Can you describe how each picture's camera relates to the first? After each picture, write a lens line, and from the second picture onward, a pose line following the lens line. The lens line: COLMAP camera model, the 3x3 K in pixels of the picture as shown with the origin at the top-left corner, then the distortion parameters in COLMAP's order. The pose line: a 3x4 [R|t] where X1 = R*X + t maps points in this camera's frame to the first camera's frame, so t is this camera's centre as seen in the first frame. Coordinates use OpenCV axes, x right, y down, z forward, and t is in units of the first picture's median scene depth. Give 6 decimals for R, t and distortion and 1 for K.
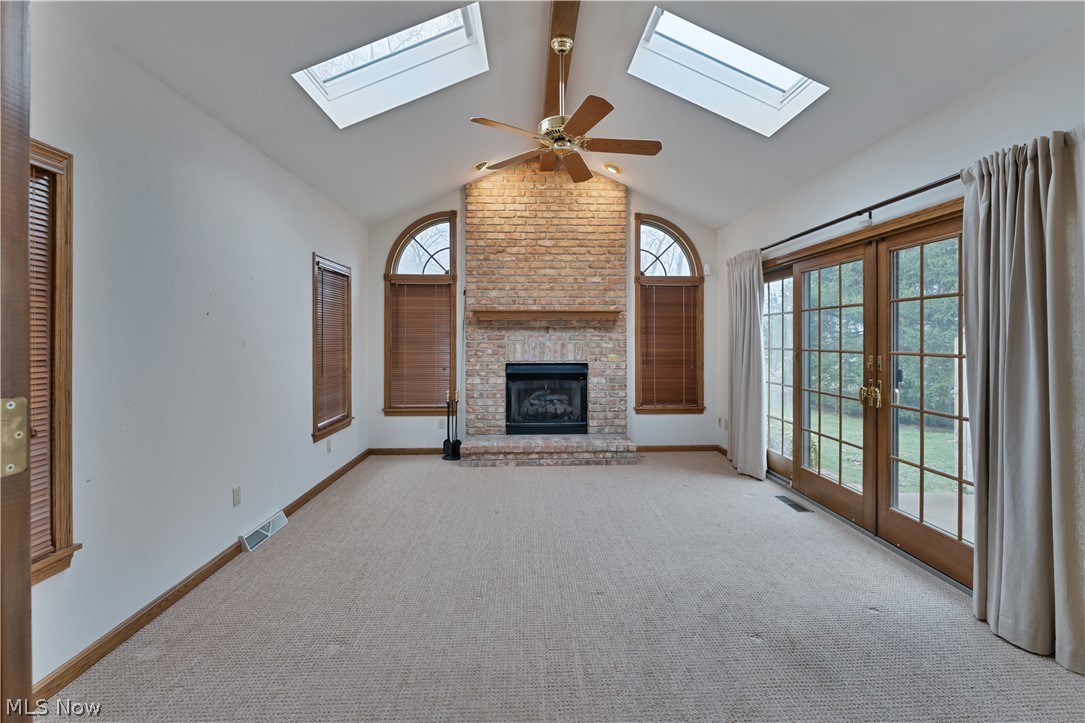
lens RADIAL K [[459.8, 0, 541.0], [0, 459.8, 339.0], [0, 0, 1]] dist [-0.001152, -0.000156]
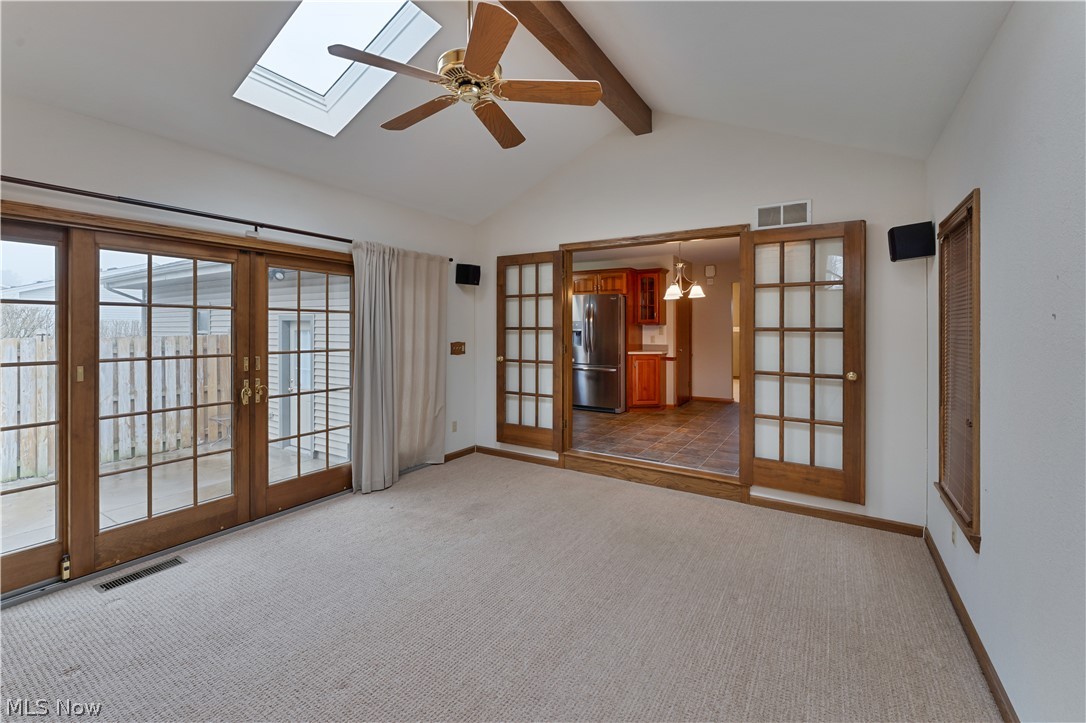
lens RADIAL K [[460.2, 0, 541.5], [0, 460.2, 339.0], [0, 0, 1]] dist [-0.001152, -0.000156]
pose [[-0.824188, -0.005233, 0.566293, -0.359453], [0.009846, 0.999674, 0.023568, -0.019931], [-0.566231, 0.025000, -0.823867, 1.173675]]
